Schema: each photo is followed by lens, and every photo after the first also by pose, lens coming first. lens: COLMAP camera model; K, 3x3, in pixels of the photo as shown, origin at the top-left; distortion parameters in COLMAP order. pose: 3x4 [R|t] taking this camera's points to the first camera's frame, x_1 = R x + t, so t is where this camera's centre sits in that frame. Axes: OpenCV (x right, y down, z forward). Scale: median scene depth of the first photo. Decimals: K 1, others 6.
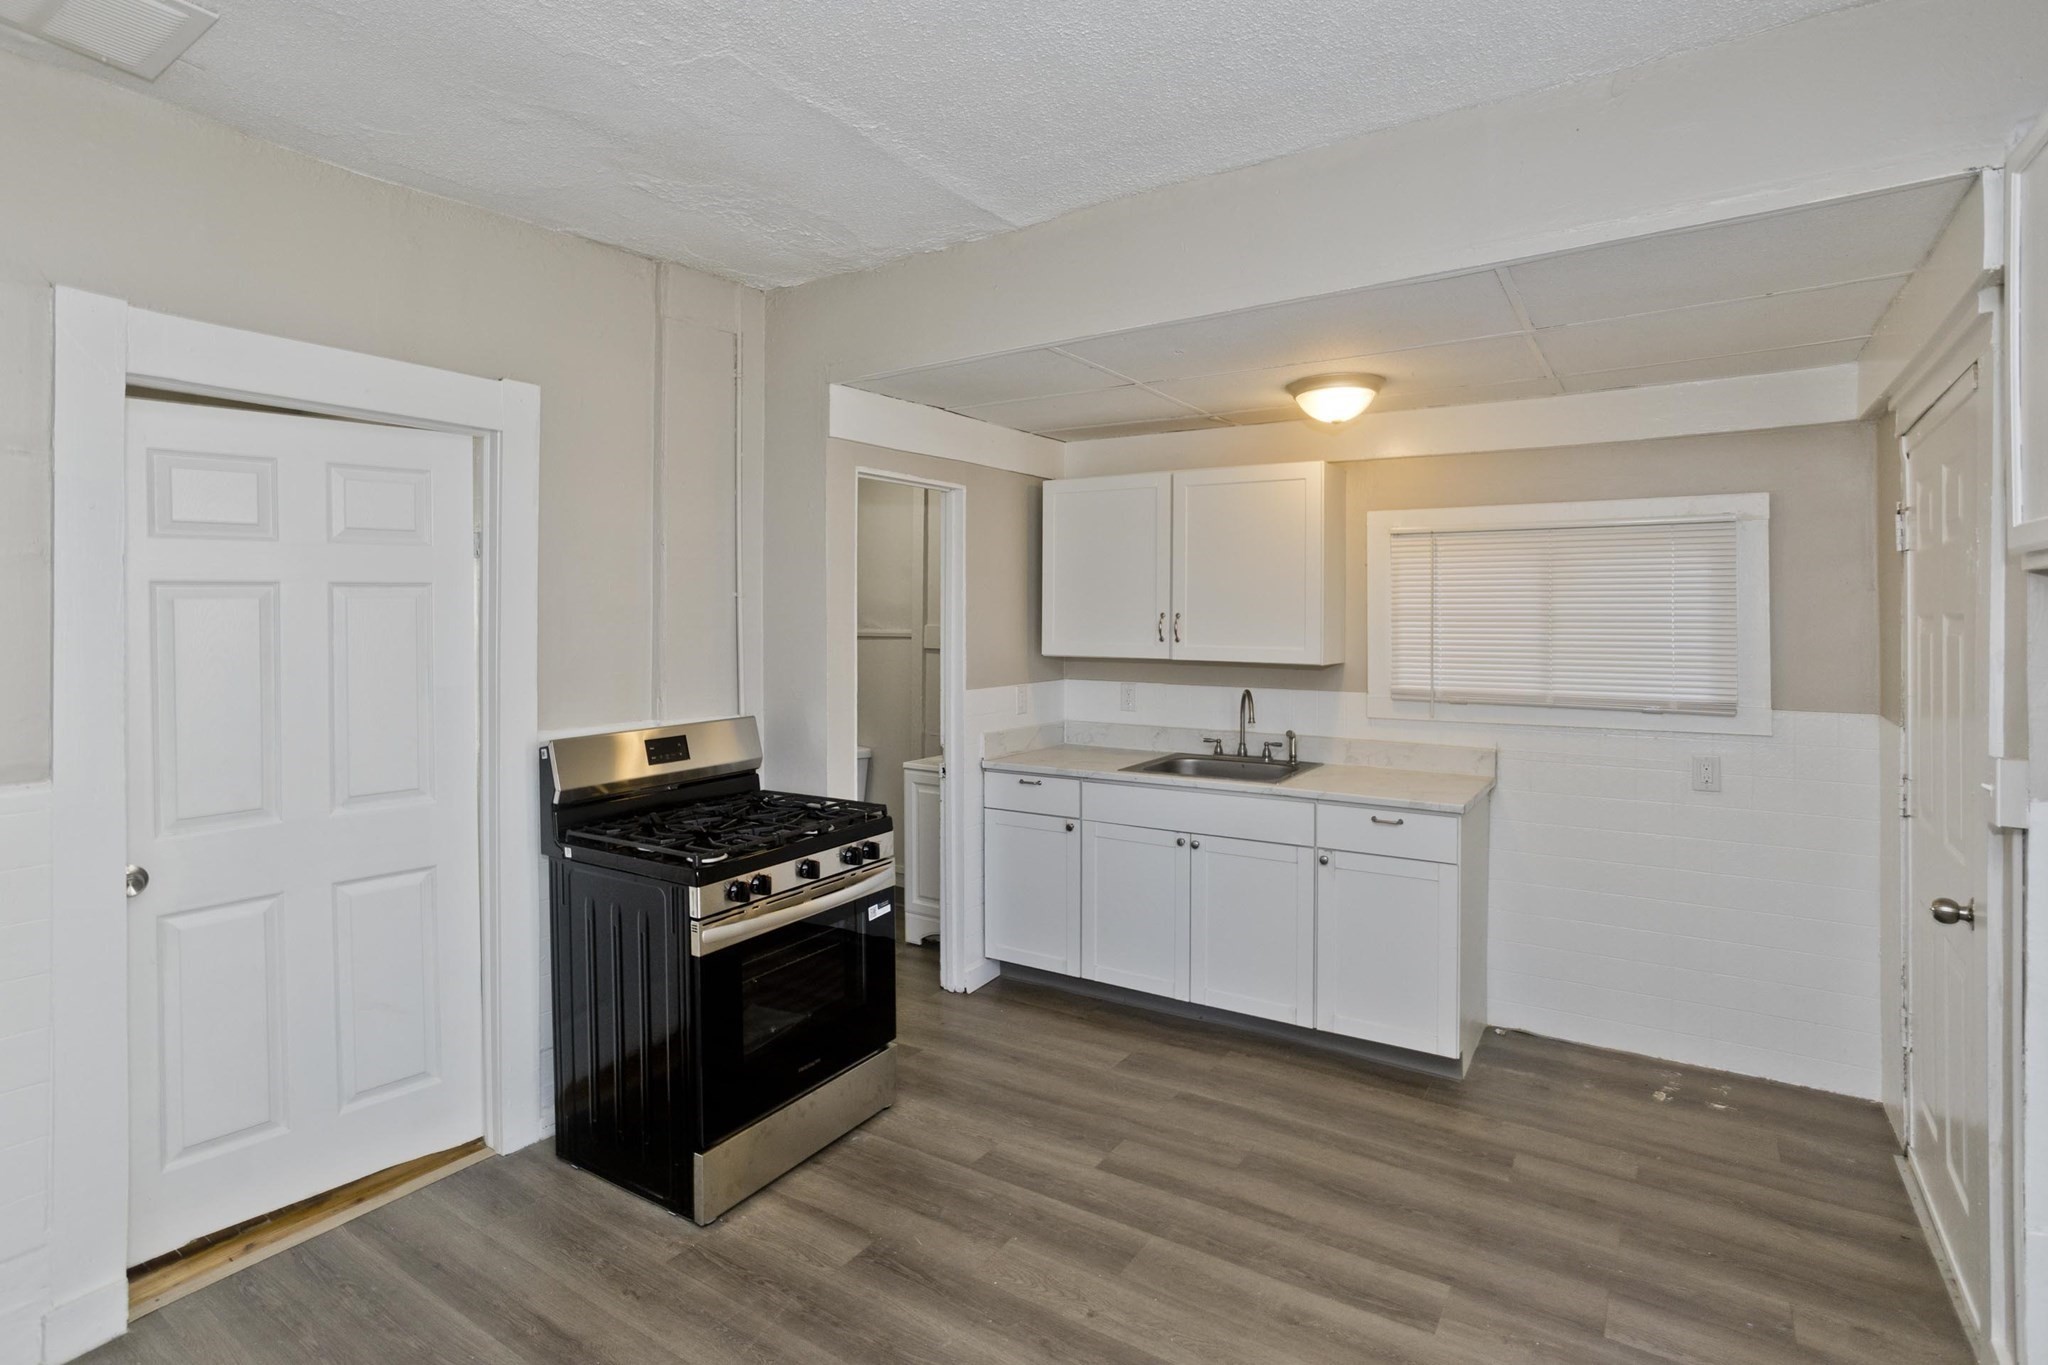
lens RADIAL K [[997.8, 0, 1028.1], [0, 997.8, 652.6], [0, 0, 1]] dist [-0.052584, 0.029867]
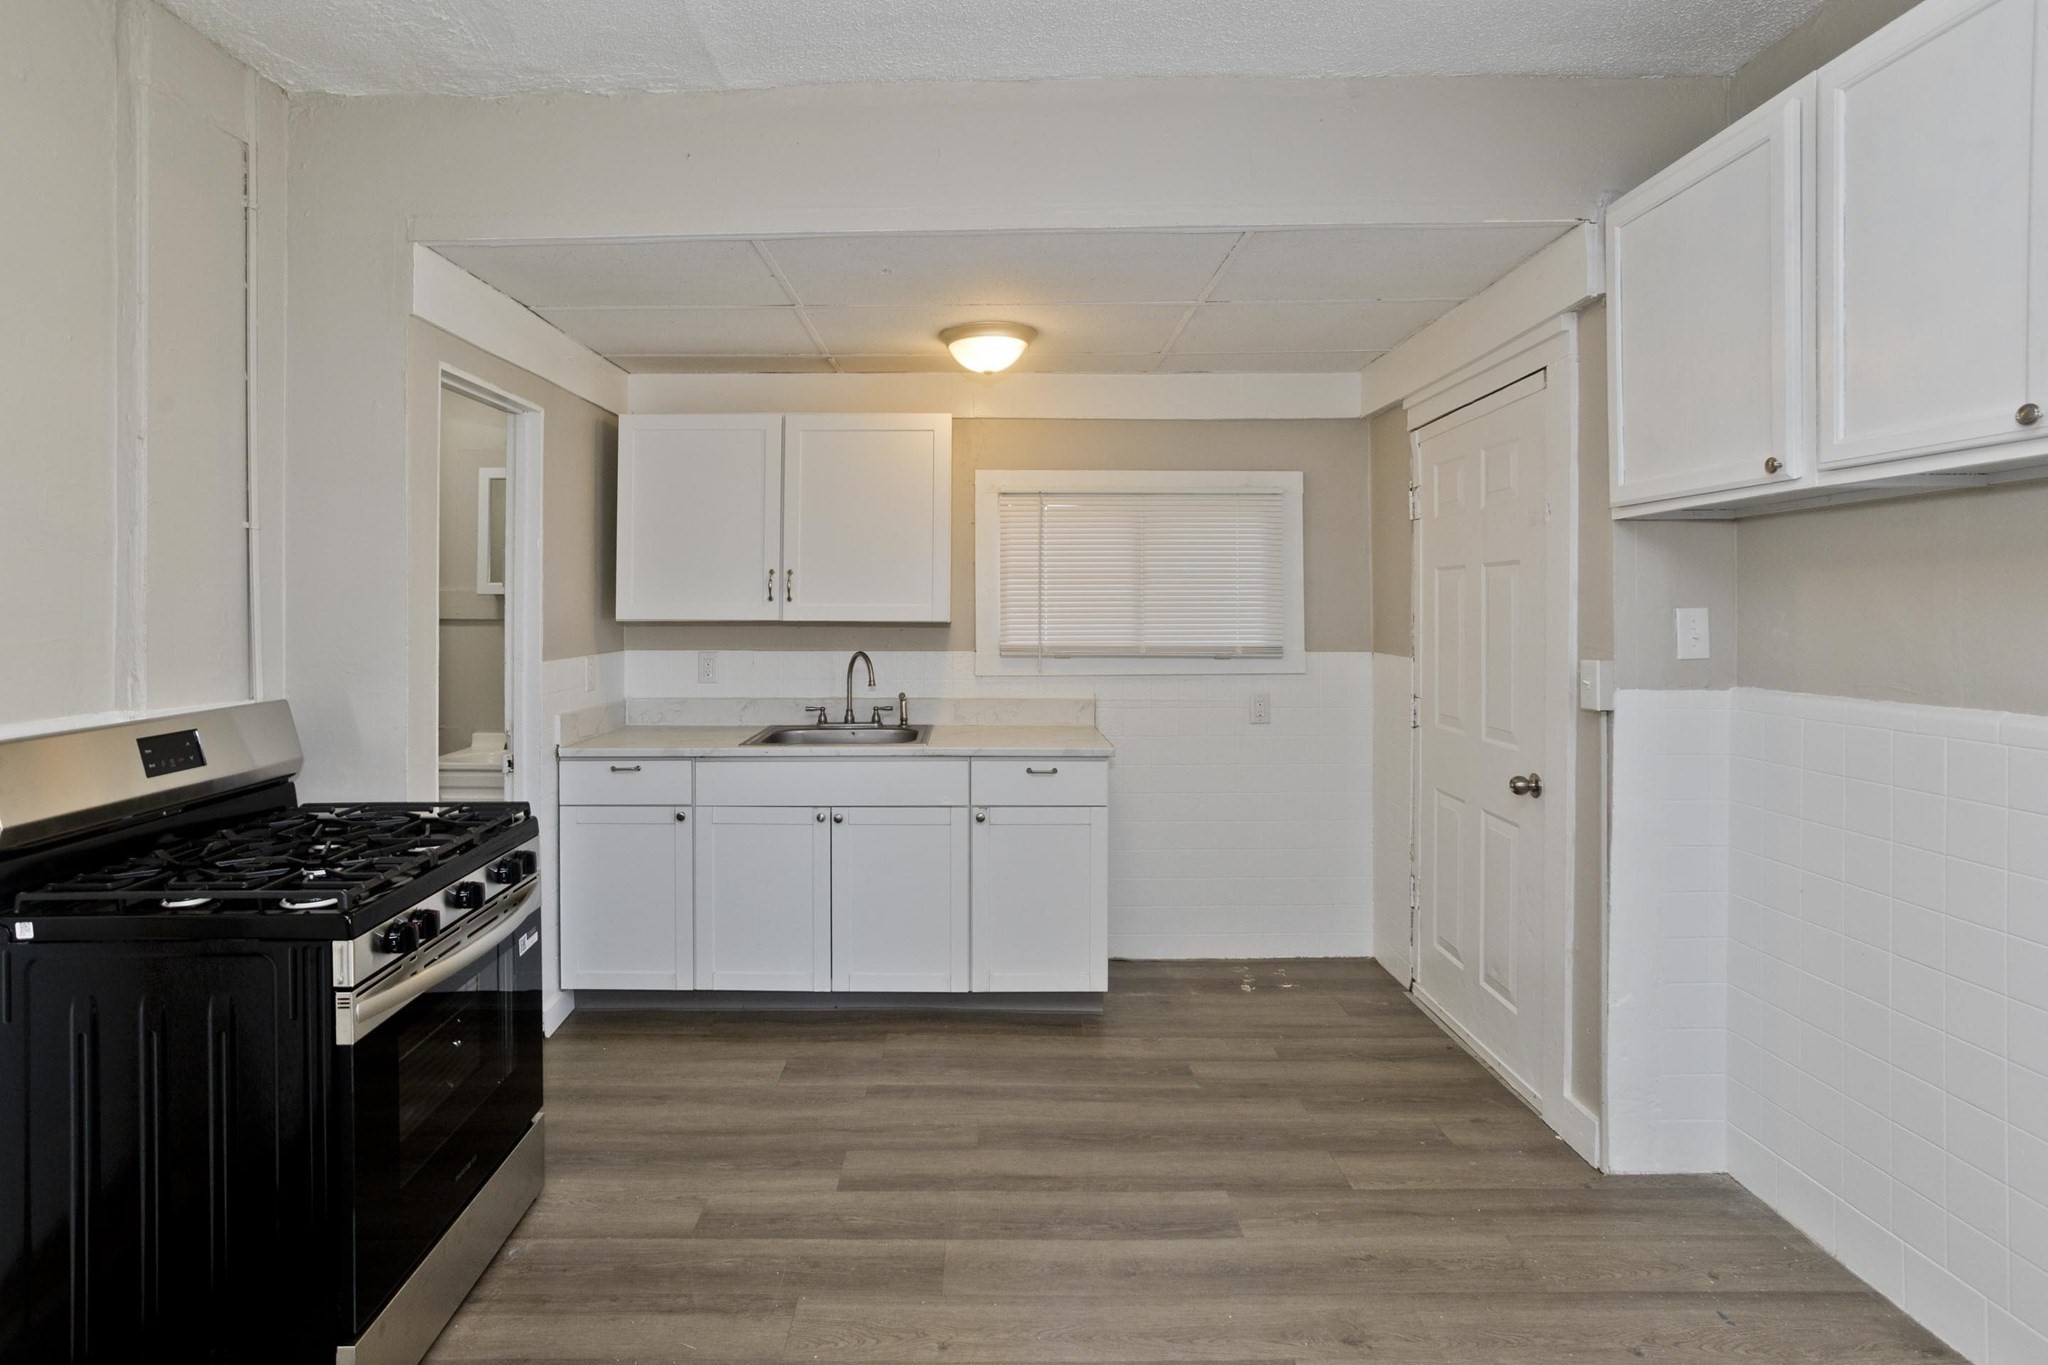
lens RADIAL K [[1019.5, 0, 977.5], [0, 1019.5, 635.3], [0, 0, 1]] dist [-0.061945, 0.040551]
pose [[0.846476, -0.017255, 0.532147, -0.252813], [0.020782, 0.999784, -0.000639, 0.031360], [-0.532021, 0.011600, 0.846652, 0.155878]]
